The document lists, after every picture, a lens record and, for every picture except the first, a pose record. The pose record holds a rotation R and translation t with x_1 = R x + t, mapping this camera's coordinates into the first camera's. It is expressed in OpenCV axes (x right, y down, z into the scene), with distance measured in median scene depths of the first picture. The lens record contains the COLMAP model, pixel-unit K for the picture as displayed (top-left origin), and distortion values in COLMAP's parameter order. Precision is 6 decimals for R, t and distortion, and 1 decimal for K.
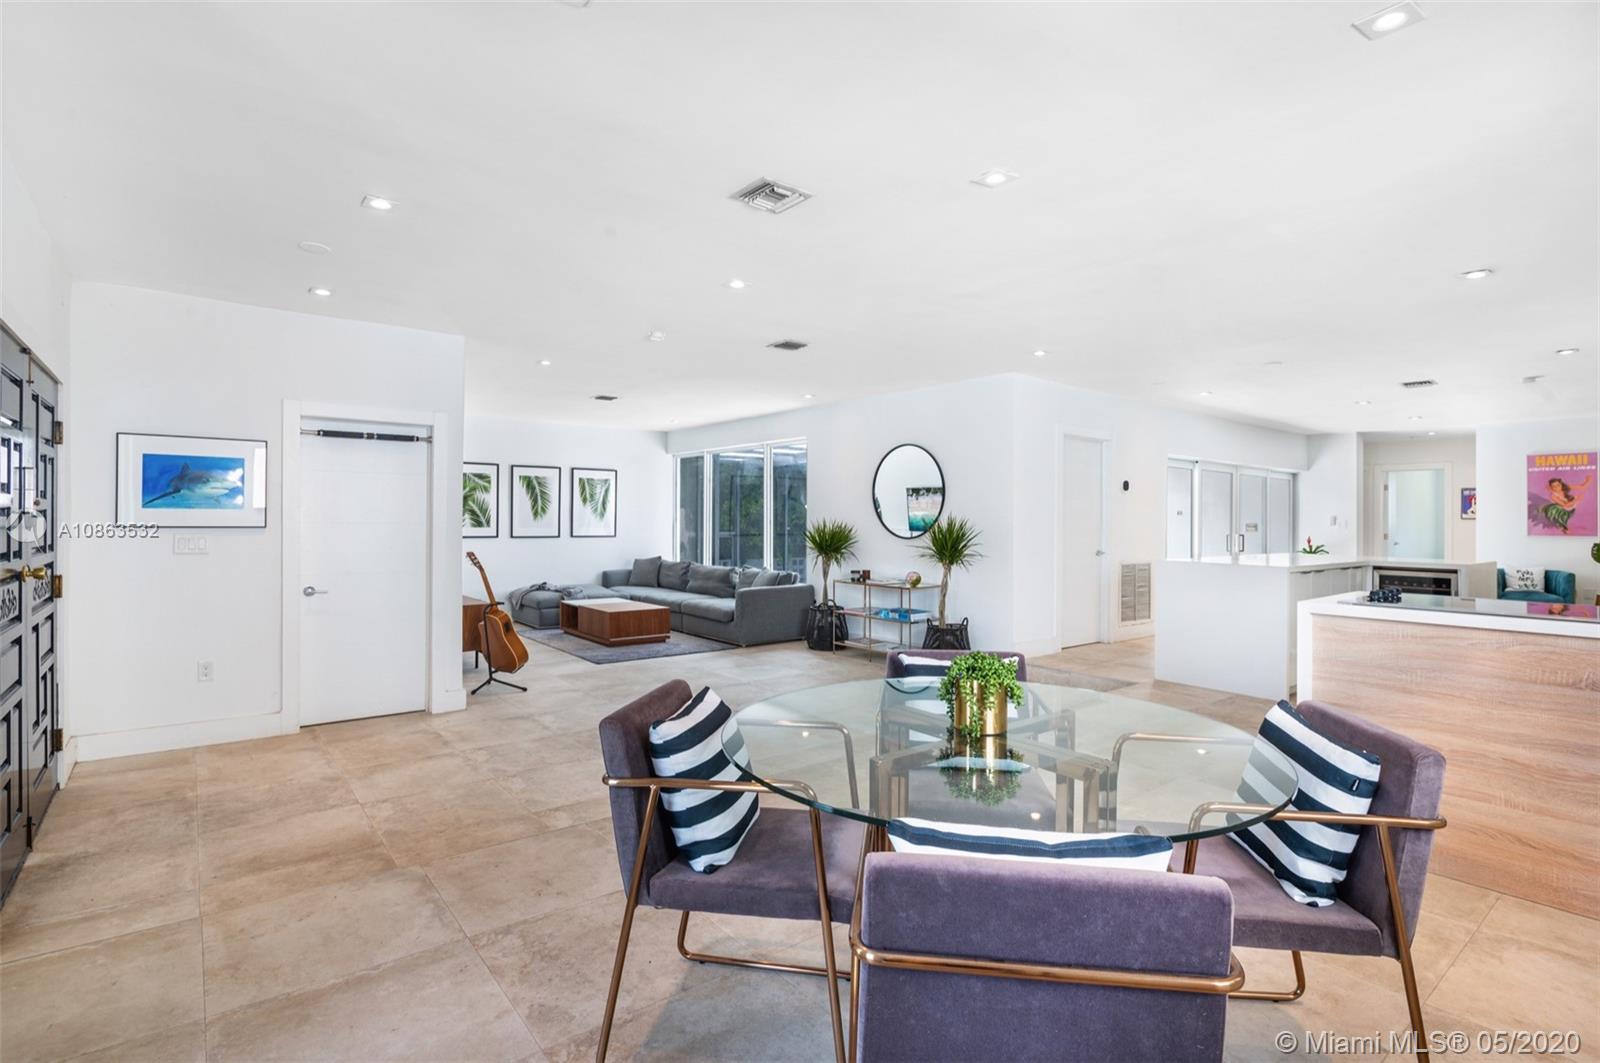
lens RADIAL K [[766.7, 0, 811.2], [0, 766.7, 525.1], [0, 0, 1]] dist [-0.012151, 0.000861]
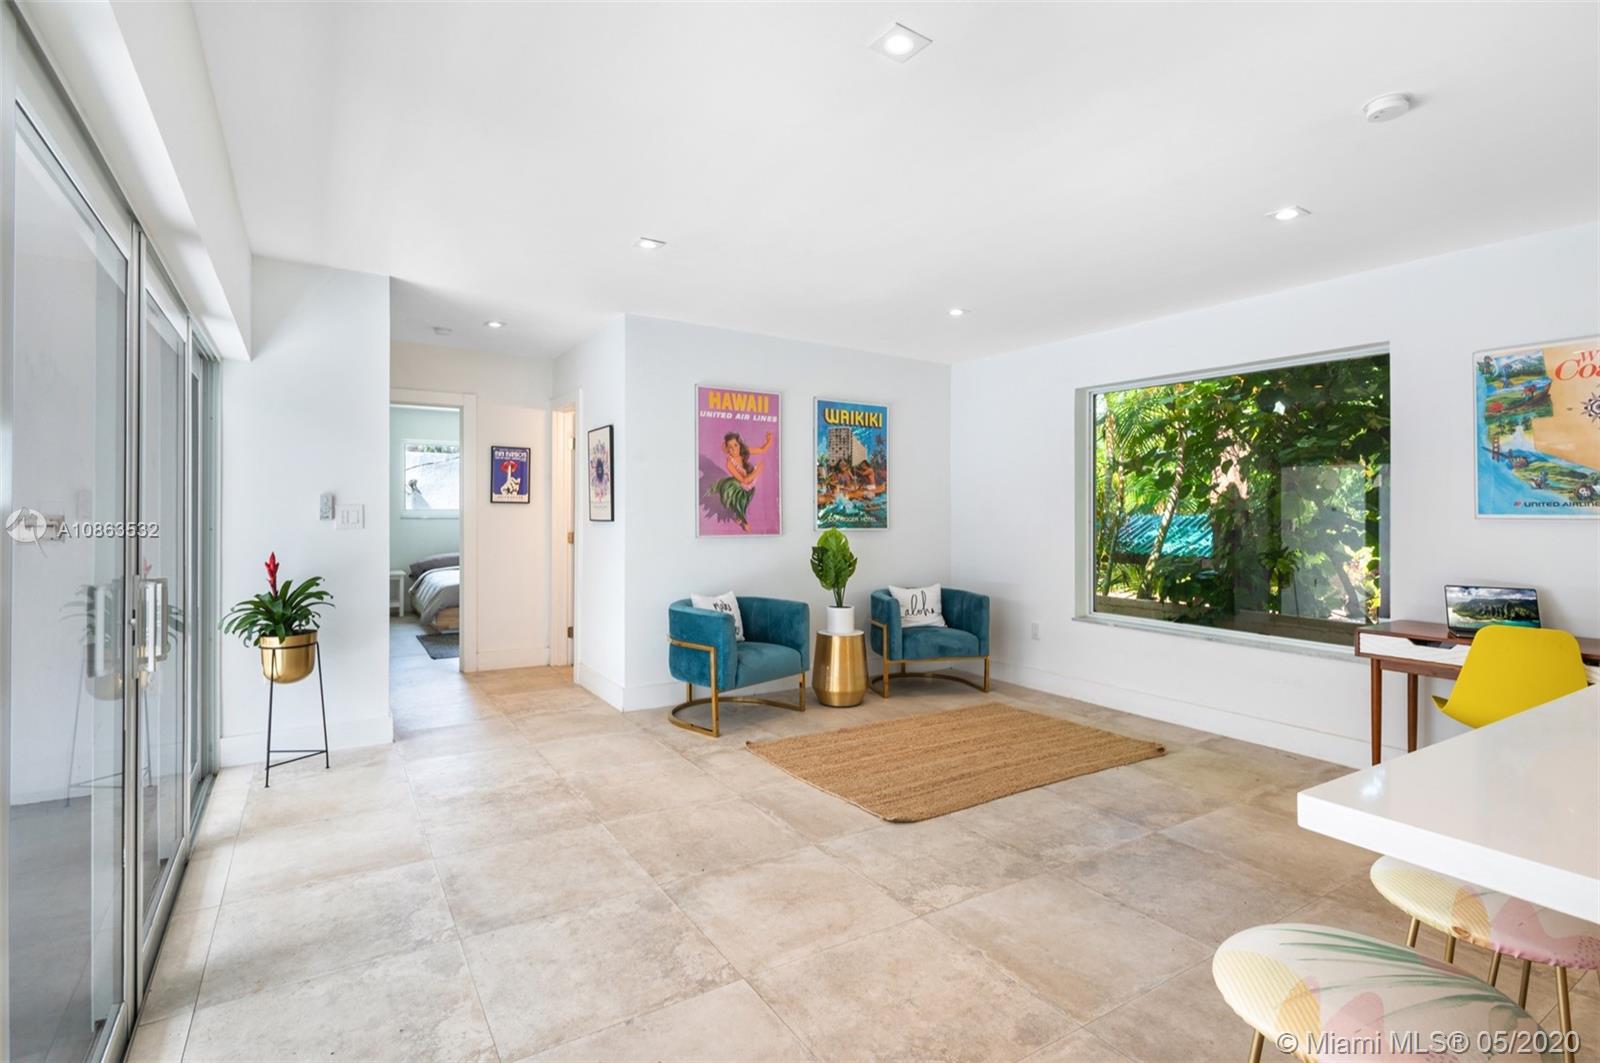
lens RADIAL K [[766.7, 0, 818.2], [0, 766.7, 524.3], [0, 0, 1]] dist [-0.012151, 0.000861]
pose [[0.097131, -0.020659, 0.995057, 0.406717], [-0.001614, 0.999780, 0.020915, -0.005387], [-0.995270, -0.003638, 0.097076, 0.861376]]
